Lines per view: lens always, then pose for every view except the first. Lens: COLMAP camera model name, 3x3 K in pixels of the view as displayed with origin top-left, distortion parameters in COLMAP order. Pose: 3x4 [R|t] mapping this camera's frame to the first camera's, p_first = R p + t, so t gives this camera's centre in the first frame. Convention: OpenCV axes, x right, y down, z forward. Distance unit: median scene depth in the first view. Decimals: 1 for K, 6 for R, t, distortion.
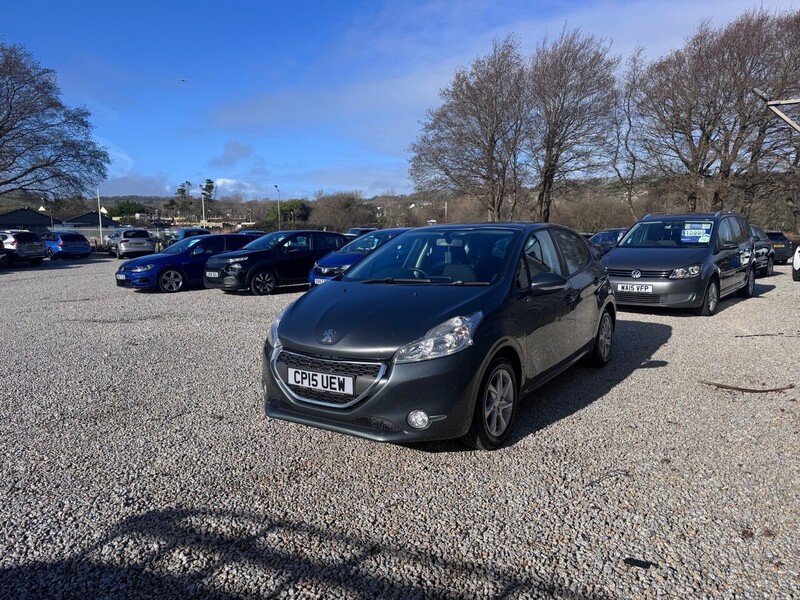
lens RADIAL K [[562.1, 0, 401.1], [0, 562.1, 300.6], [0, 0, 1]] dist [0.075491, -0.093057]
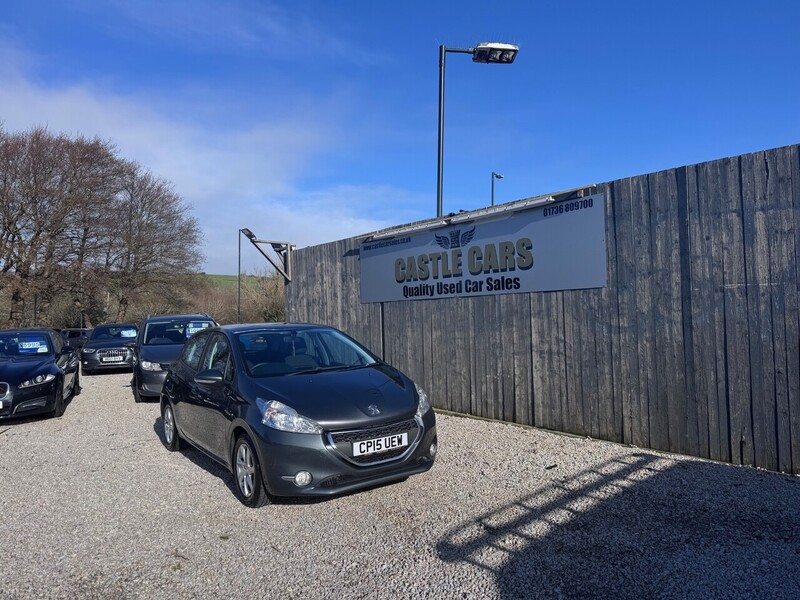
lens RADIAL K [[562.1, 0, 396.3], [0, 562.1, 302.0], [0, 0, 1]] dist [0.075491, -0.093057]
pose [[0.356882, 0.023890, 0.933844, -0.261932], [0.133953, 0.988033, -0.076469, -0.015346], [-0.924495, 0.152381, 0.349411, 0.086630]]
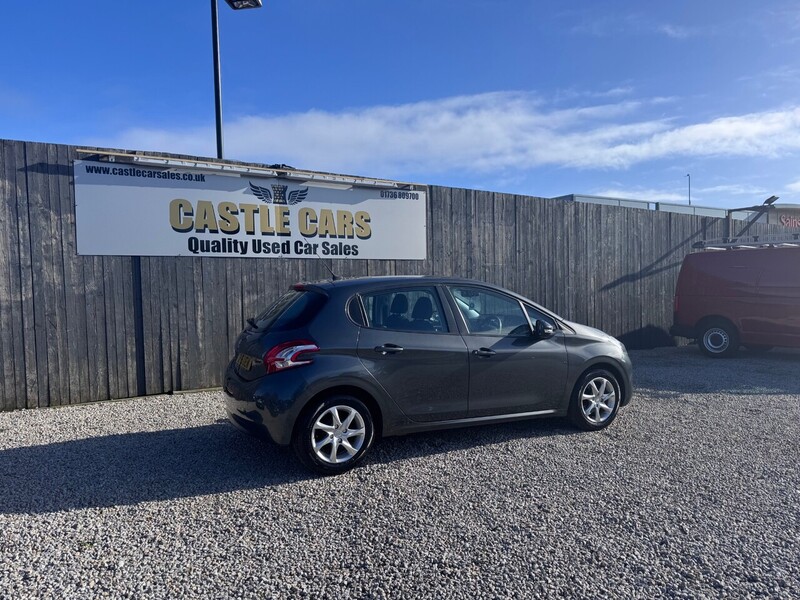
lens RADIAL K [[562.1, 0, 404.9], [0, 562.1, 302.4], [0, 0, 1]] dist [0.075491, -0.093057]
pose [[-0.873299, 0.003377, 0.487173, -0.098534], [0.076159, 0.988628, 0.129669, -0.064864], [-0.481195, 0.150342, -0.863625, 0.548737]]
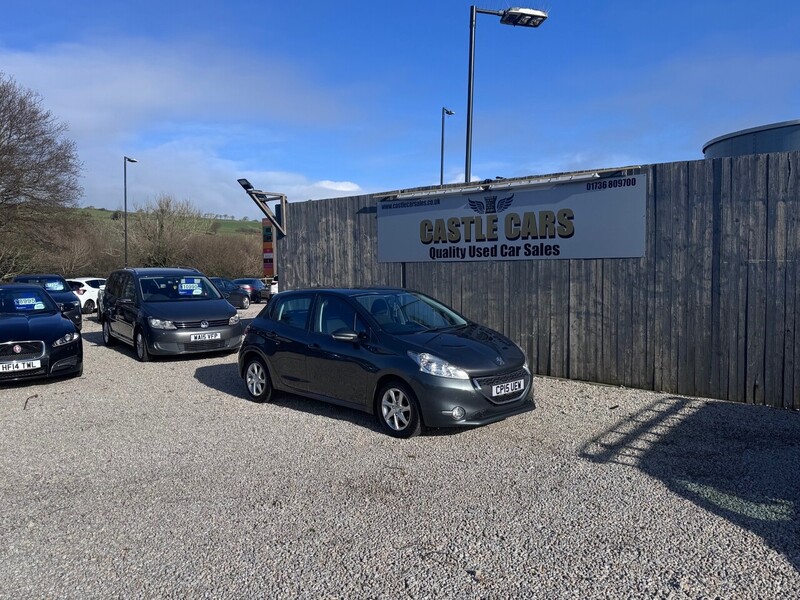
lens RADIAL K [[670.3, 0, 390.9], [0, 670.3, 304.7], [0, 0, 1]] dist [0.096067, -0.146633]
pose [[0.209017, -0.052382, 0.976508, -0.406350], [0.124816, 0.991826, 0.026487, -0.037034], [-0.969914, 0.116348, 0.213847, 0.168365]]
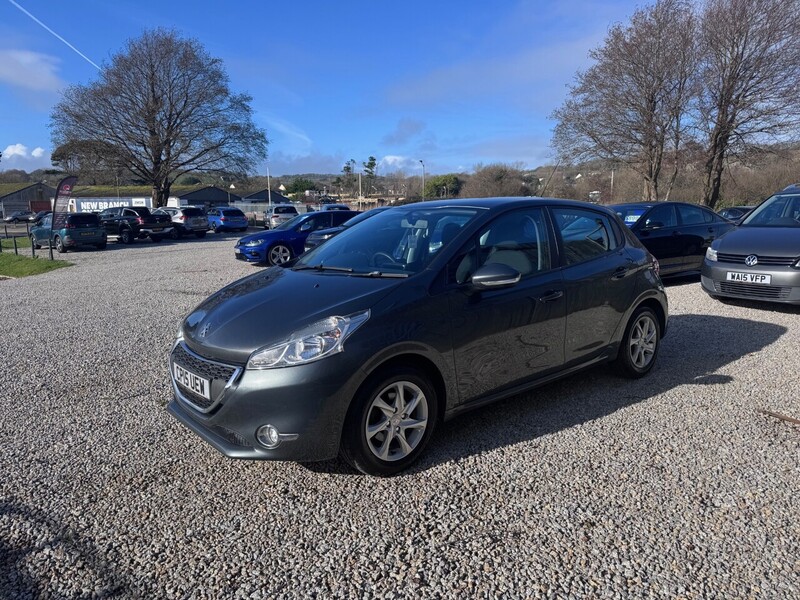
lens RADIAL K [[562.1, 0, 399.4], [0, 562.1, 297.0], [0, 0, 1]] dist [0.075491, -0.093057]
pose [[0.959661, 0.040505, -0.278226, 0.080491], [-0.029621, 0.998627, 0.043214, -0.007409], [0.279595, -0.033230, 0.959543, 0.043202]]
